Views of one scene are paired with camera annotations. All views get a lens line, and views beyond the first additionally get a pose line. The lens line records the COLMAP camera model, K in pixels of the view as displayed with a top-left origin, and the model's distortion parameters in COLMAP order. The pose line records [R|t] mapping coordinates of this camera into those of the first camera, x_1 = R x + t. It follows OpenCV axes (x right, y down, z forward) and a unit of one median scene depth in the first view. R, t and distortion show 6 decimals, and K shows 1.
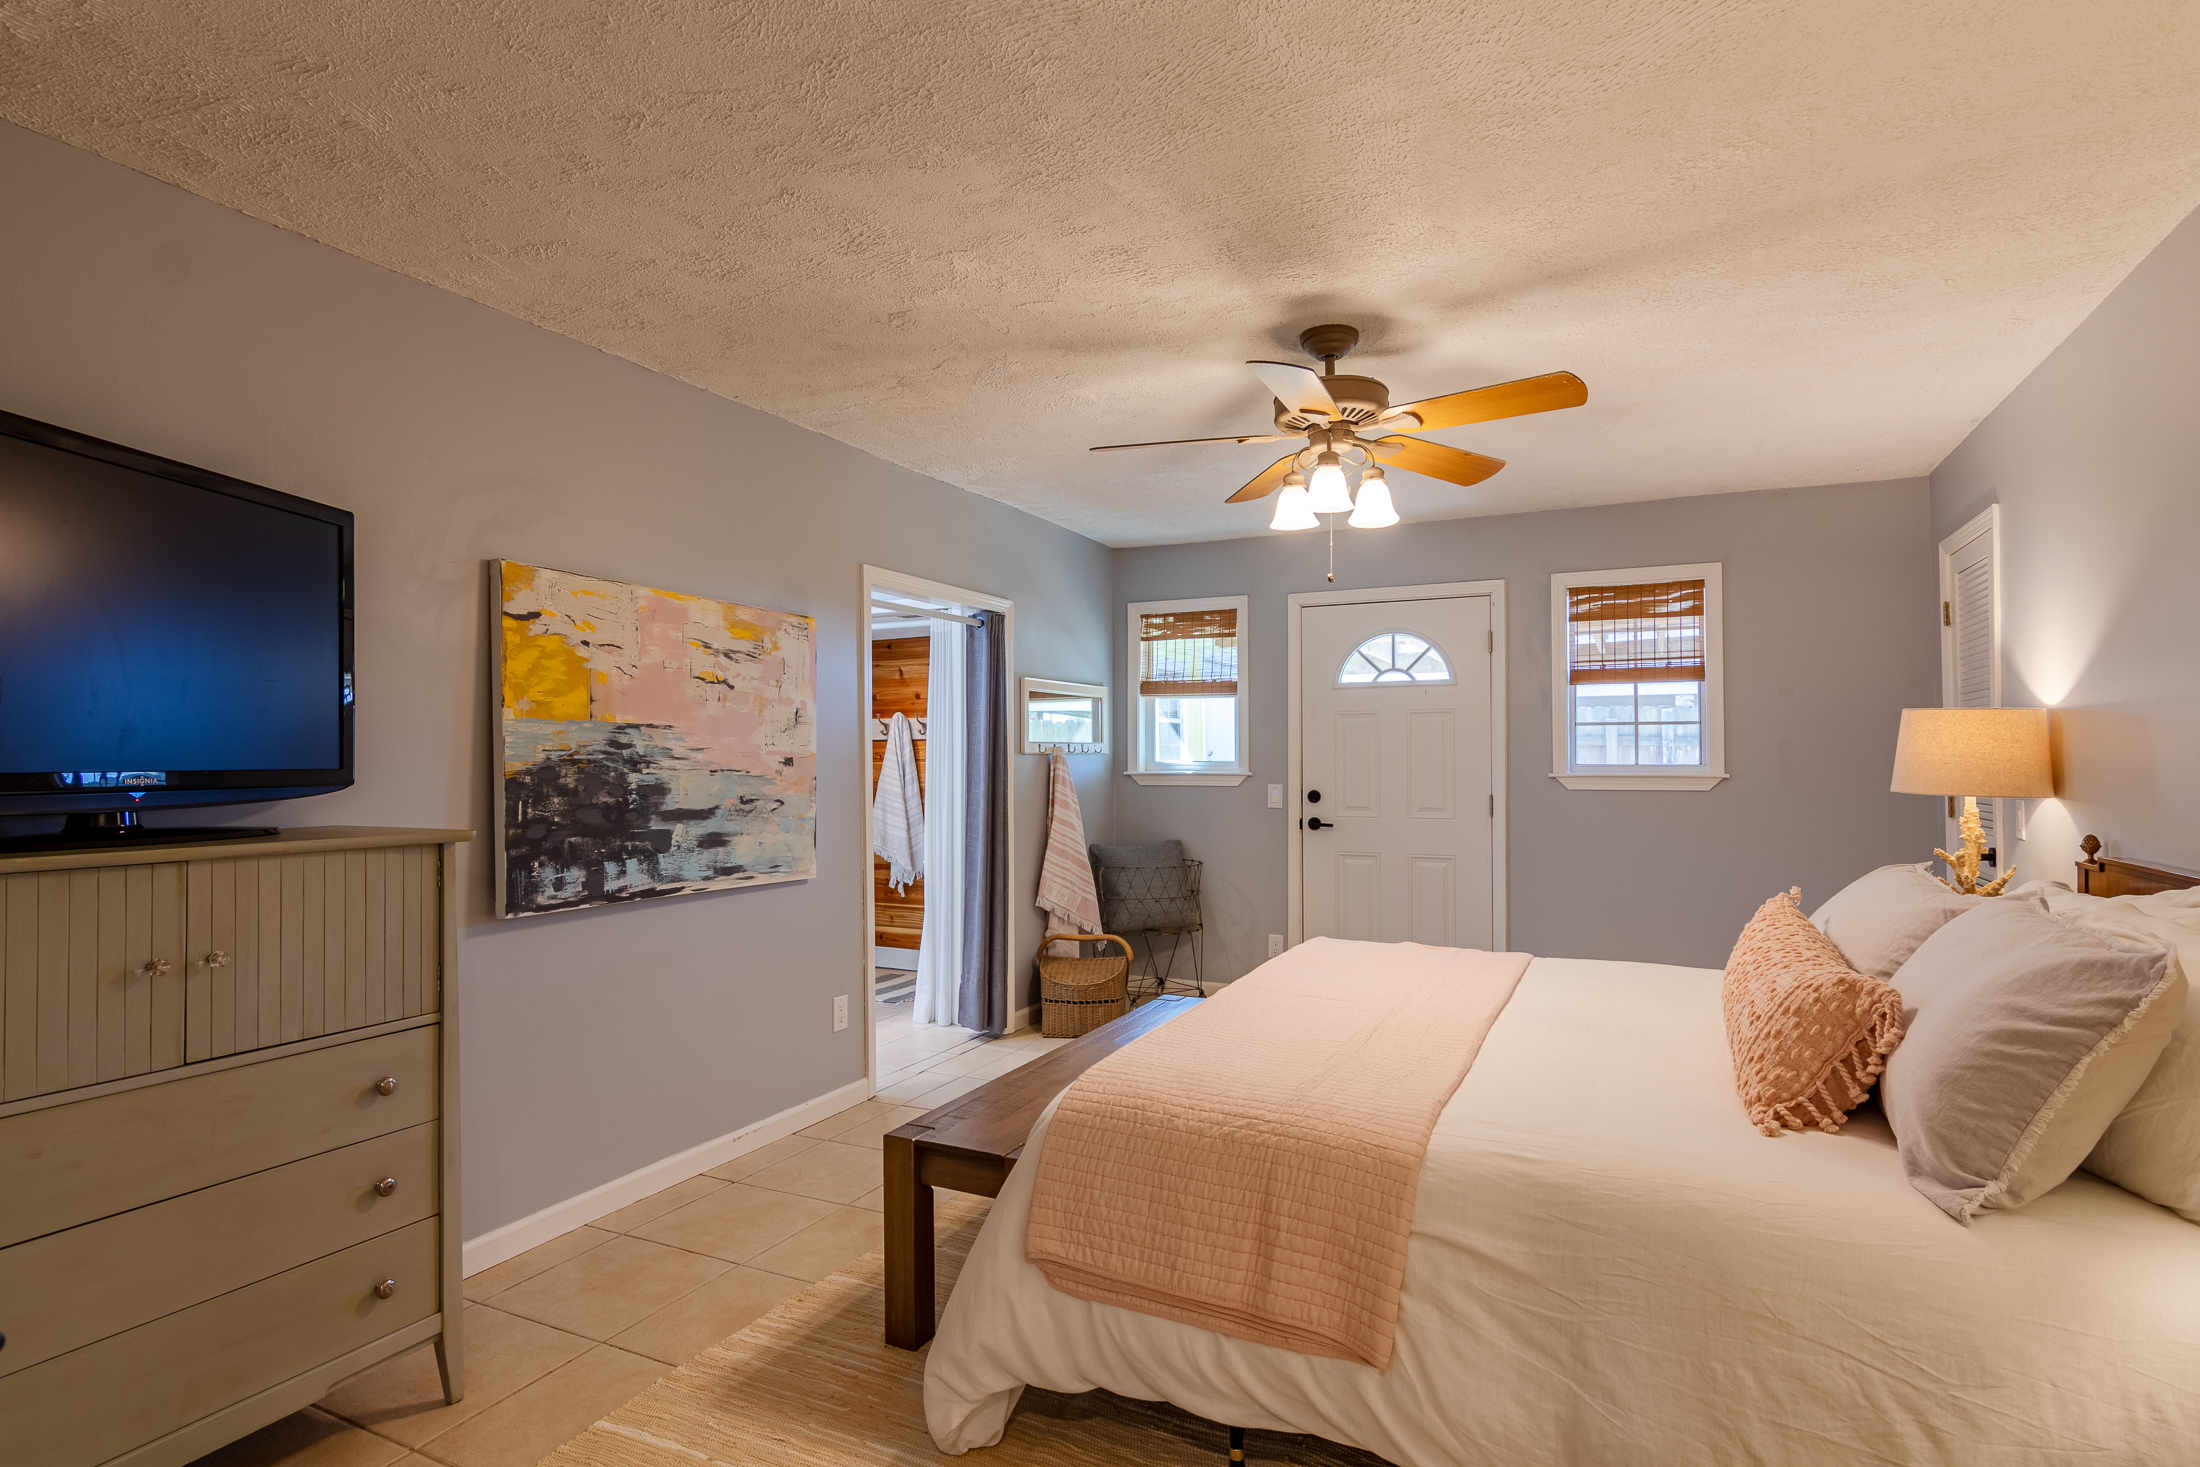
lens RADIAL K [[1157.0, 0, 1094.1], [0, 1157.0, 741.1], [0, 0, 1]] dist [0.003613, 0.000340]
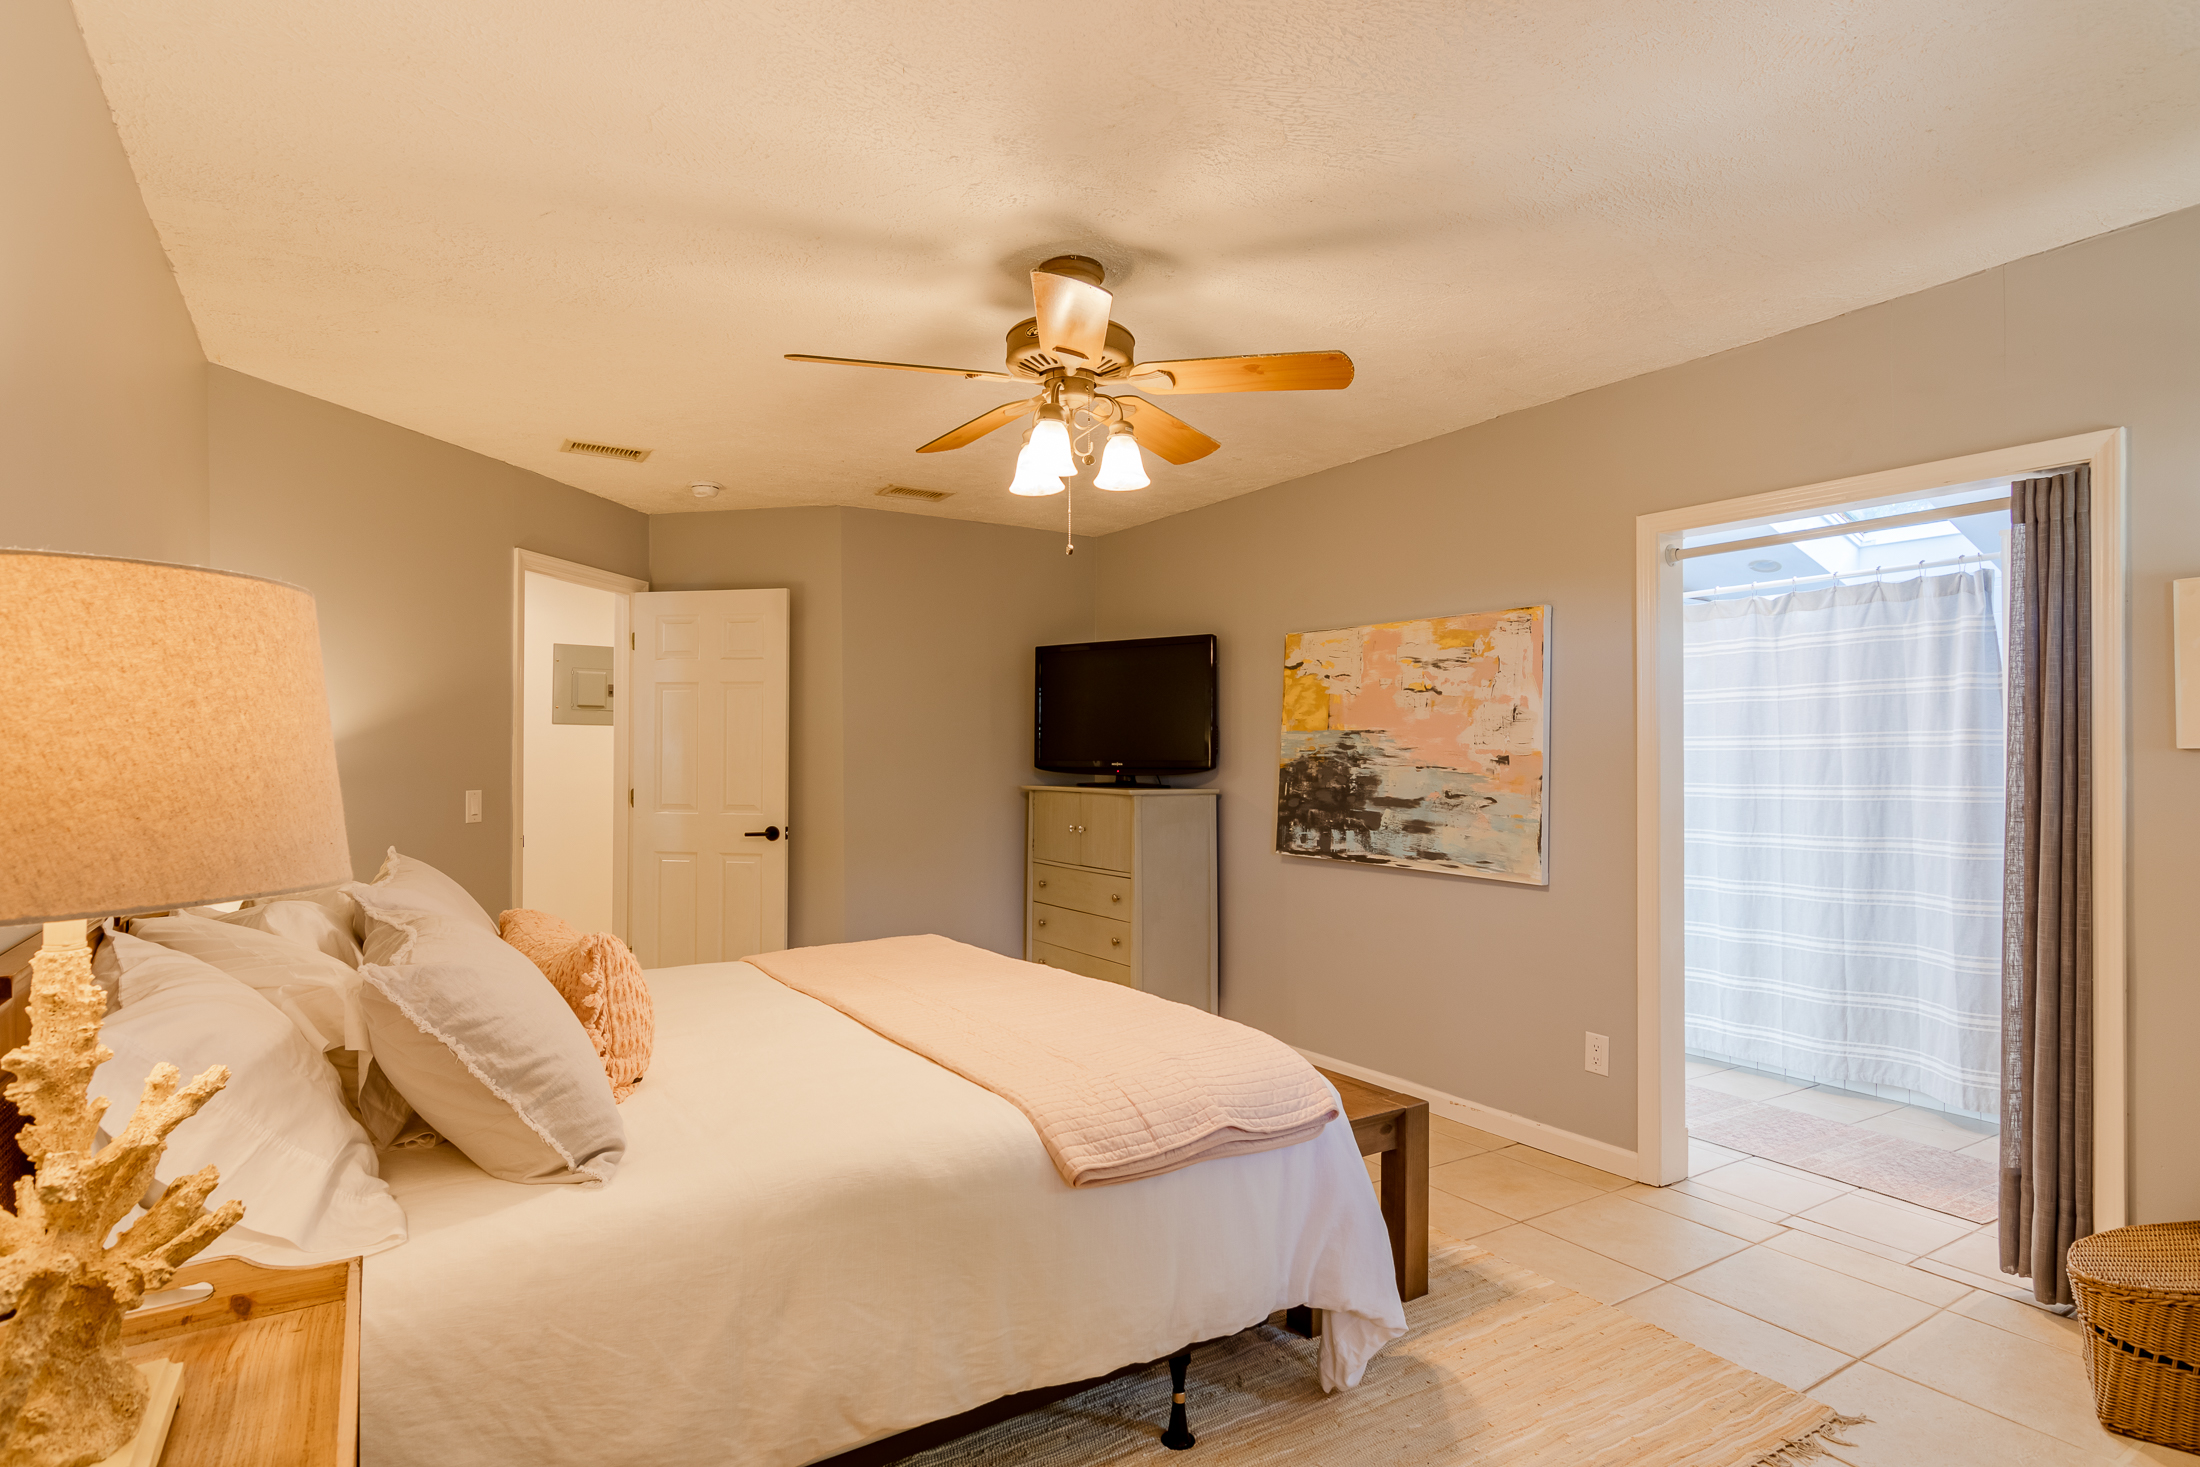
lens RADIAL K [[1157.0, 0, 1099.7], [0, 1157.0, 746.5], [0, 0, 1]] dist [0.003613, 0.000340]
pose [[-0.528344, -0.006871, -0.849003, 0.878536], [0.010780, 0.999832, -0.014800, 0.019765], [0.848962, -0.016972, -0.528181, 1.422232]]
